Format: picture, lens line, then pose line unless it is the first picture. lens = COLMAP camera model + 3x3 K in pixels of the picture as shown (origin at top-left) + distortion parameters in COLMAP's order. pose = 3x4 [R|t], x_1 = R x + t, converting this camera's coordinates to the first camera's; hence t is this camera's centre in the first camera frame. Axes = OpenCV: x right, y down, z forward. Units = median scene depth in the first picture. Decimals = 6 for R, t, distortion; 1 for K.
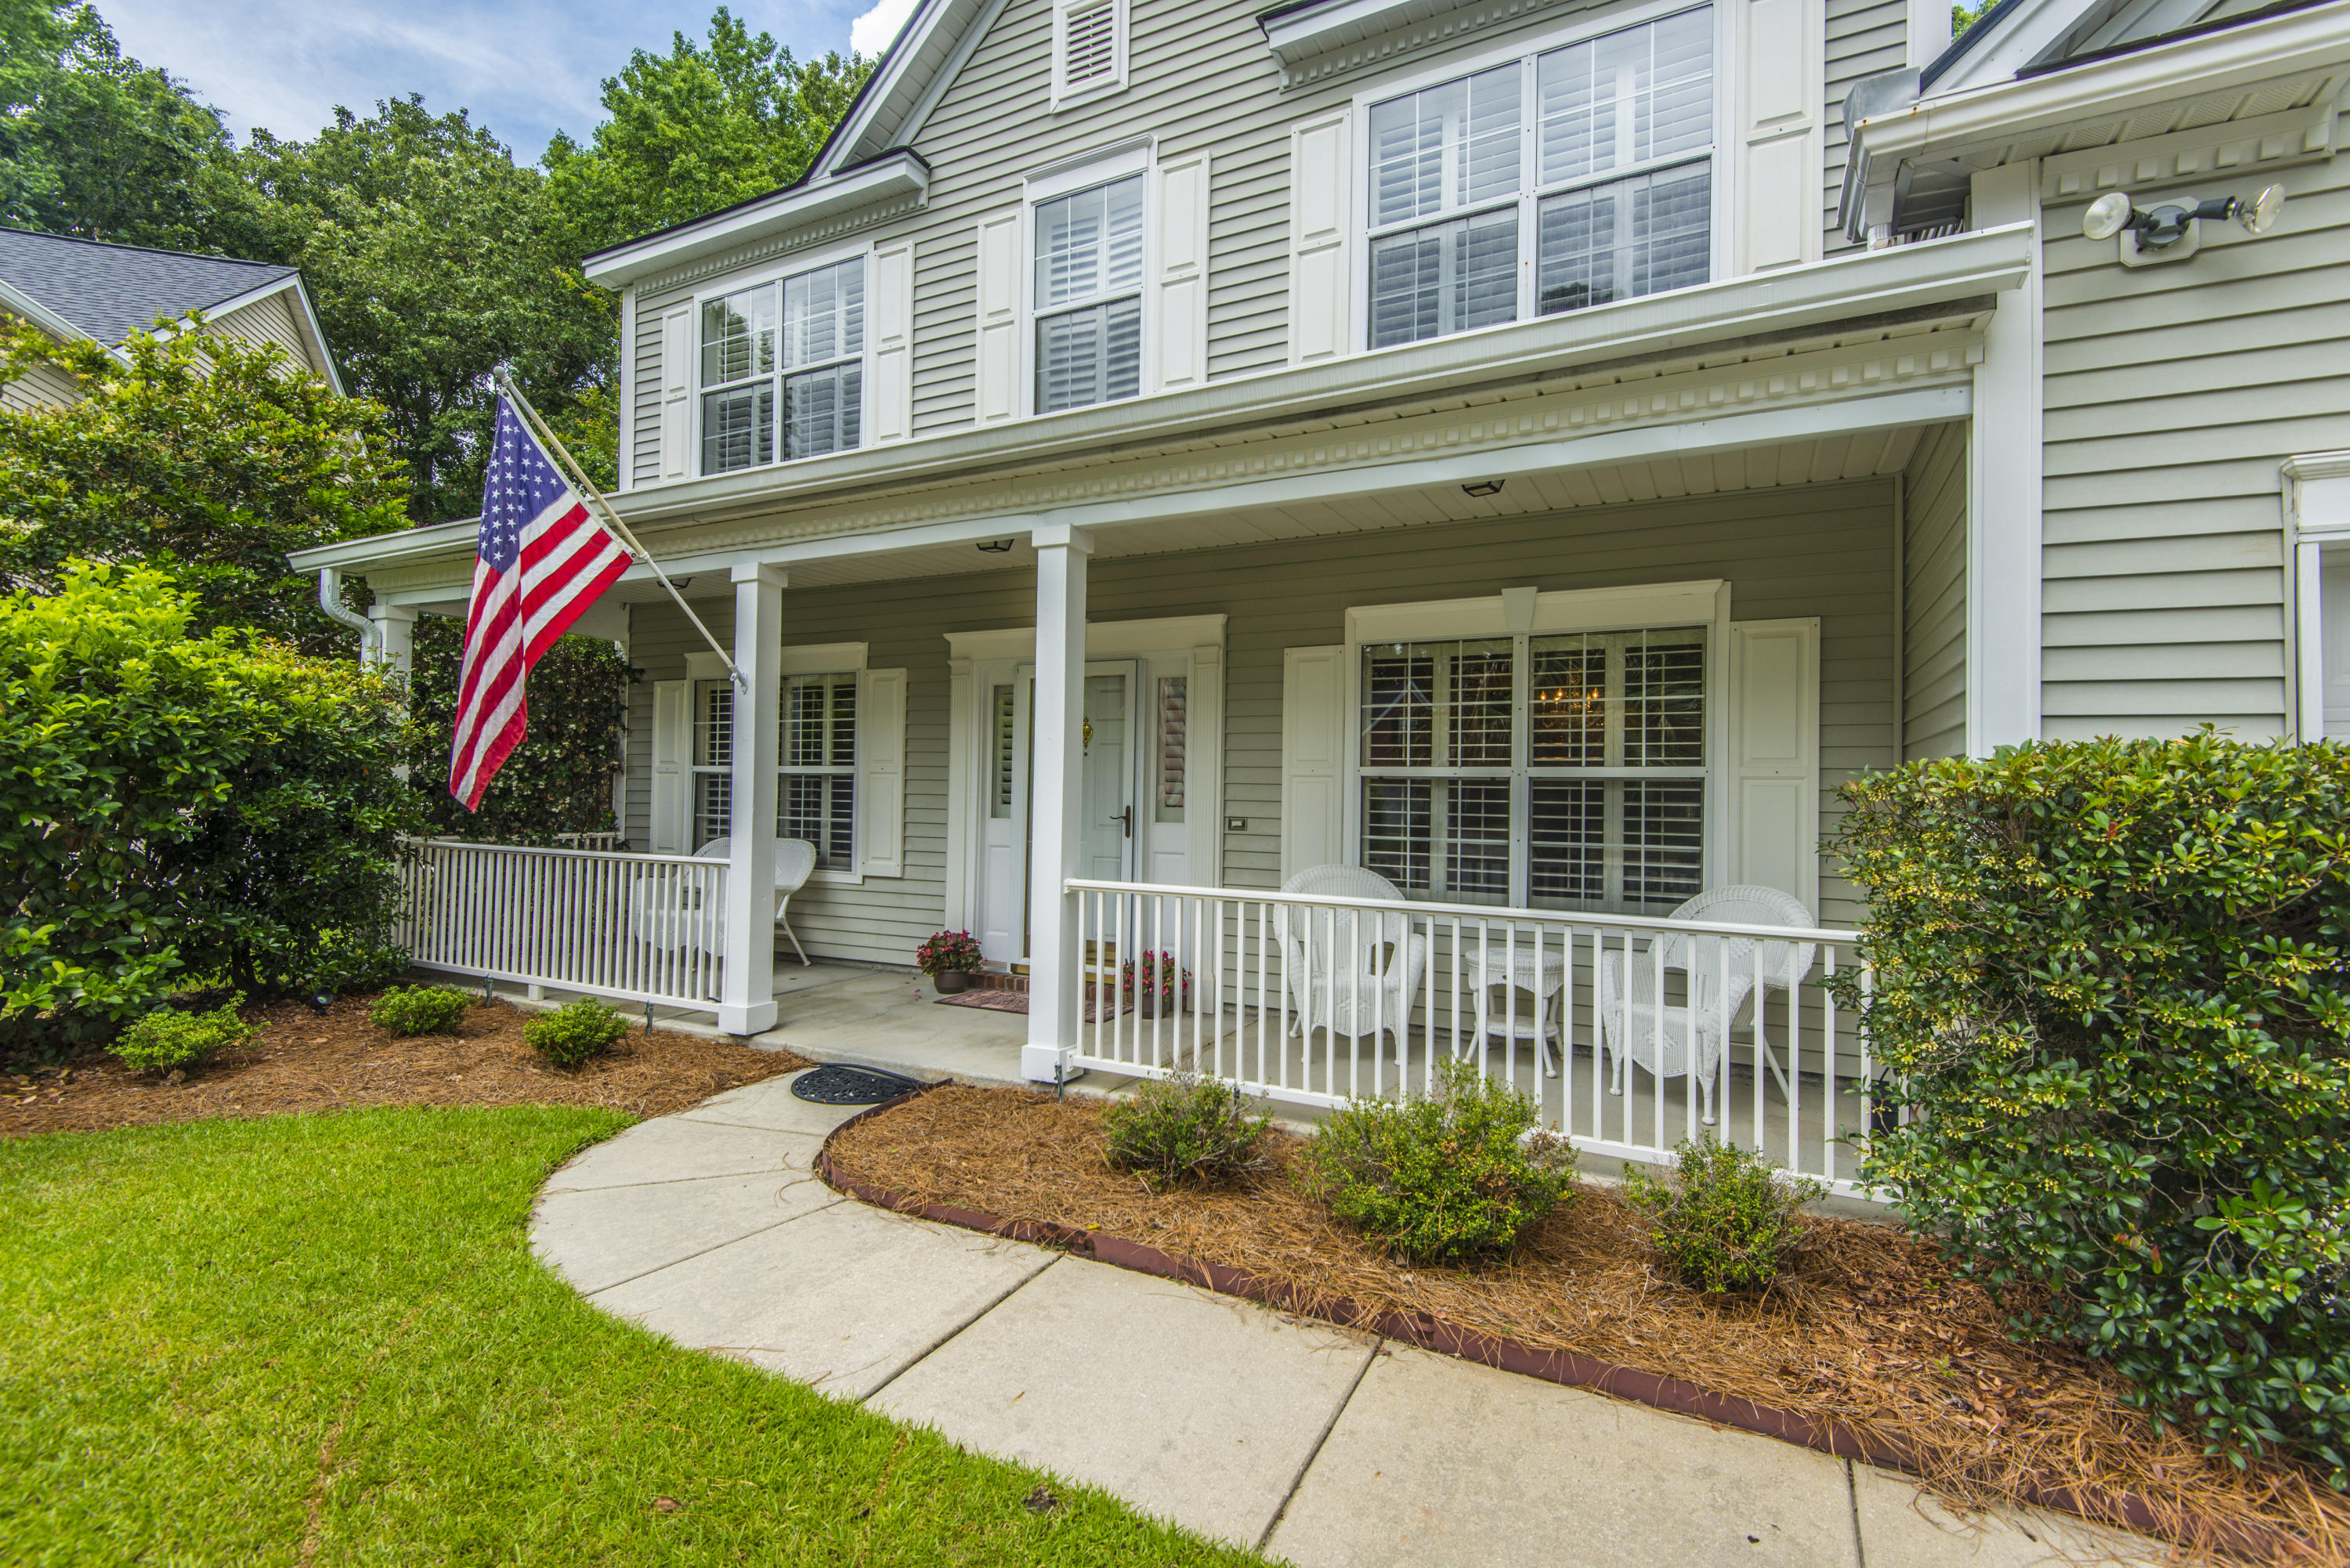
lens RADIAL K [[1079.2, 0, 1190.6], [0, 1079.2, 790.5], [0, 0, 1]] dist [0.035318, -0.012177]
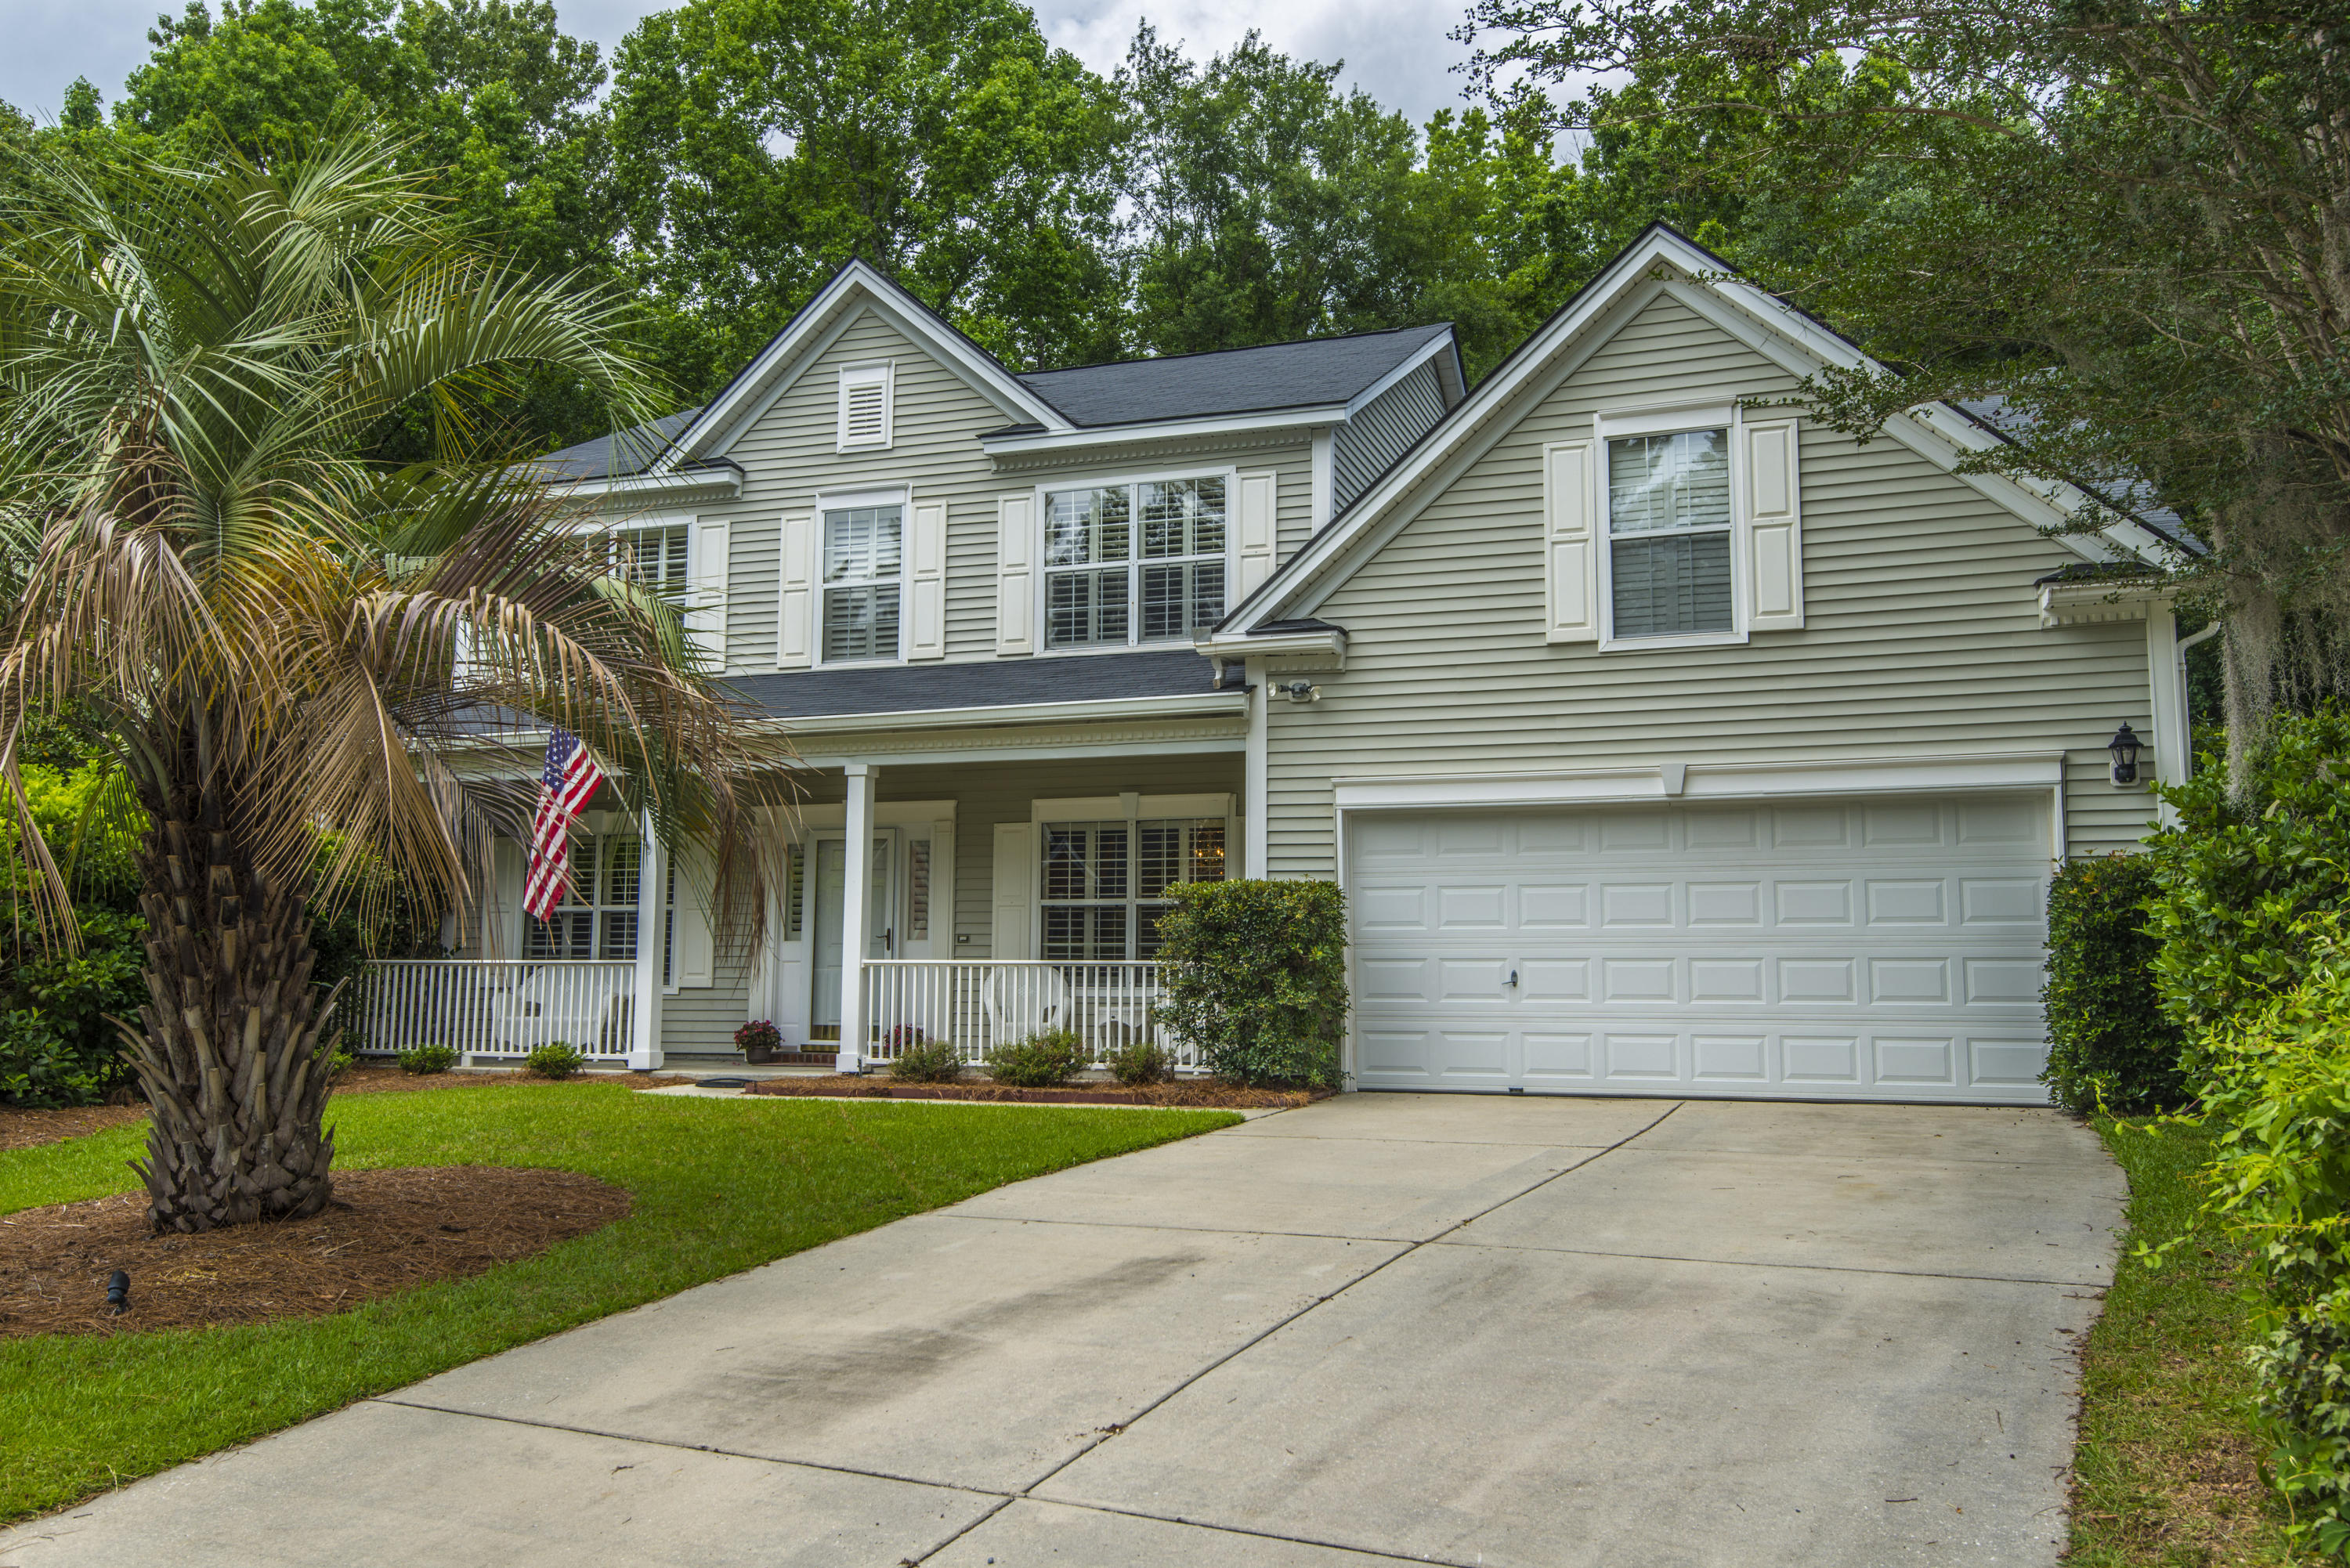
lens RADIAL K [[1887.2, 0, 1175.0], [0, 1887.2, 784.0], [0, 0, 1]] dist [0.001246, 0.001630]
pose [[0.991378, 0.005500, 0.130919, -0.010424], [0.008262, 0.994507, -0.104344, 0.097359], [-0.130774, 0.104526, 0.985887, -1.726448]]
